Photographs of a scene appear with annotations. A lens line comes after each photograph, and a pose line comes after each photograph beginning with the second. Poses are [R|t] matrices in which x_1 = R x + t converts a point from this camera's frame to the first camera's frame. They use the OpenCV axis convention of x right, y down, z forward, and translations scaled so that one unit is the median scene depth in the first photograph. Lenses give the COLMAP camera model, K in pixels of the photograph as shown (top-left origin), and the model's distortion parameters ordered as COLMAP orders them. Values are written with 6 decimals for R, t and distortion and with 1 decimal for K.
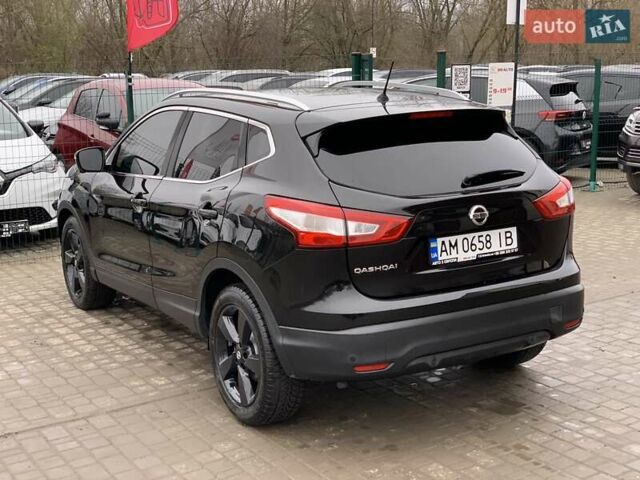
lens RADIAL K [[958.1, 0, 320.0], [0, 958.1, 240.0], [0, 0, 1]] dist [0.123562, -0.211824]
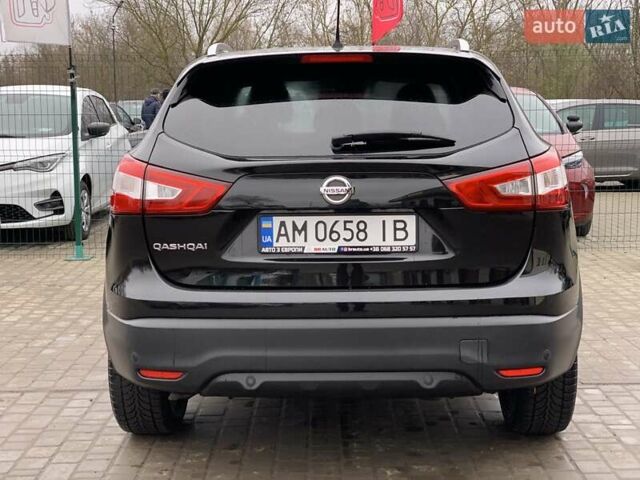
lens RADIAL K [[958.1, 0, 320.0], [0, 958.1, 240.0], [0, 0, 1]] dist [0.123562, -0.211824]
pose [[0.834974, 0.086523, -0.543445, 0.535554], [-0.110264, 0.993839, -0.011185, 0.019705], [0.539129, 0.069262, 0.839370, 0.391902]]
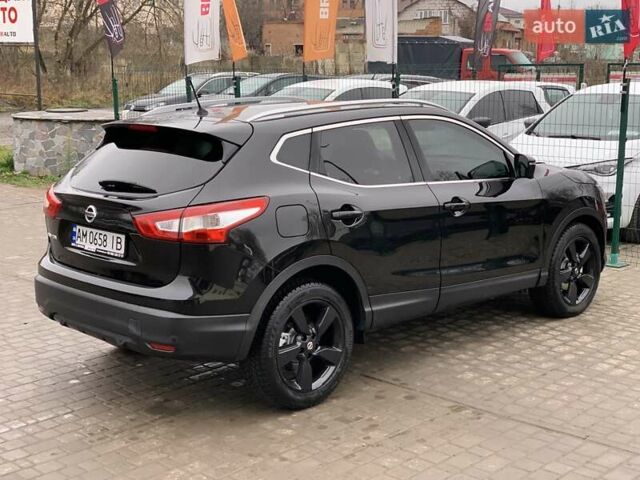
lens RADIAL K [[953.8, 0, 319.3], [0, 953.8, 256.6], [0, 0, 1]] dist [0.189661, -0.612193]
pose [[0.224763, 0.210137, -0.951485, 1.321506], [-0.182045, 0.968333, 0.170855, -0.221060], [0.957257, 0.134811, 0.255899, 0.956974]]
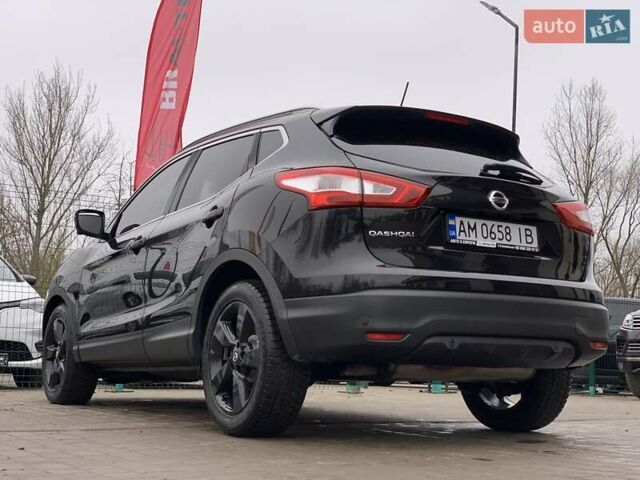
lens RADIAL K [[958.1, 0, 320.0], [0, 958.1, 240.0], [0, 0, 1]] dist [0.123562, -0.211824]
pose [[0.998742, 0.049230, 0.009492, -0.019347], [-0.043914, 0.950323, -0.308151, 0.309705], [-0.024191, 0.307346, 0.951290, 0.101776]]
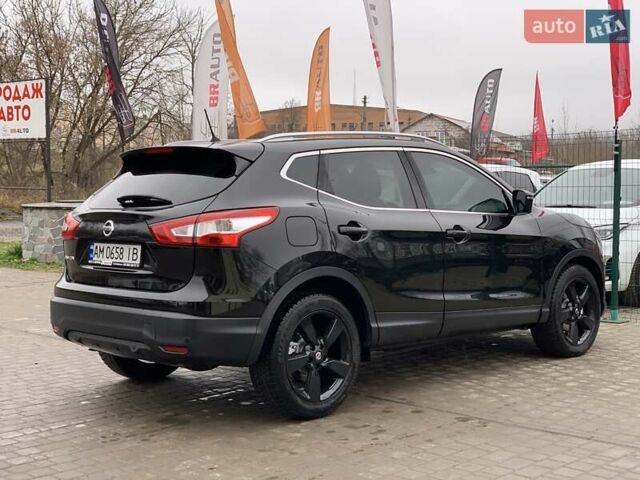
lens RADIAL K [[958.1, 0, 320.0], [0, 958.1, 240.0], [0, 0, 1]] dist [0.123562, -0.211824]
pose [[0.225547, 0.072314, -0.971545, 1.385311], [-0.180195, 0.983131, 0.031344, -0.096099], [0.957423, 0.167998, 0.234773, 0.955668]]
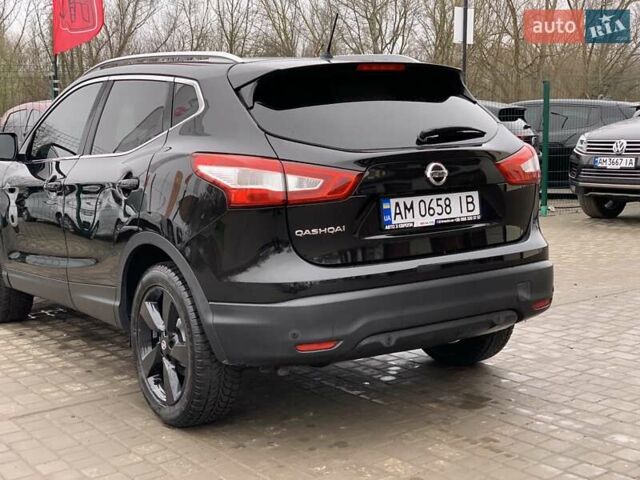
lens RADIAL K [[958.1, 0, 320.0], [0, 958.1, 240.0], [0, 0, 1]] dist [0.123562, -0.211824]
pose [[0.998467, -0.008838, 0.054637, 0.009902], [0.012235, 0.997991, -0.062160, 0.086288], [-0.053978, 0.062734, 0.996570, 0.131996]]
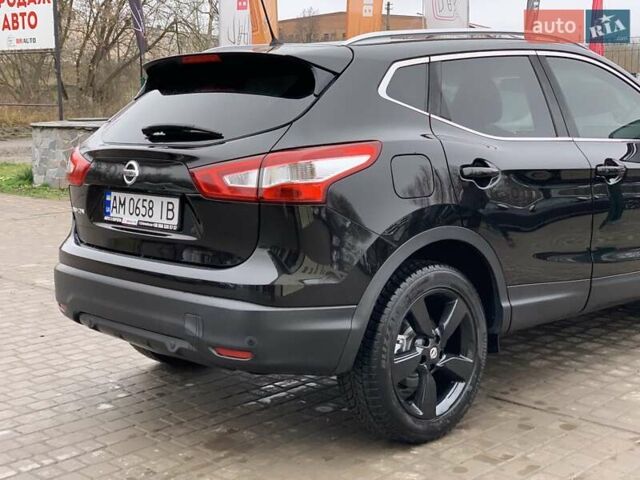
lens RADIAL K [[958.1, 0, 320.0], [0, 958.1, 240.0], [0, 0, 1]] dist [0.123562, -0.211824]
pose [[0.208274, 0.158733, -0.965104, 1.010187], [-0.171972, 0.977313, 0.123629, -0.099645], [0.962833, 0.140222, 0.230847, 0.955903]]
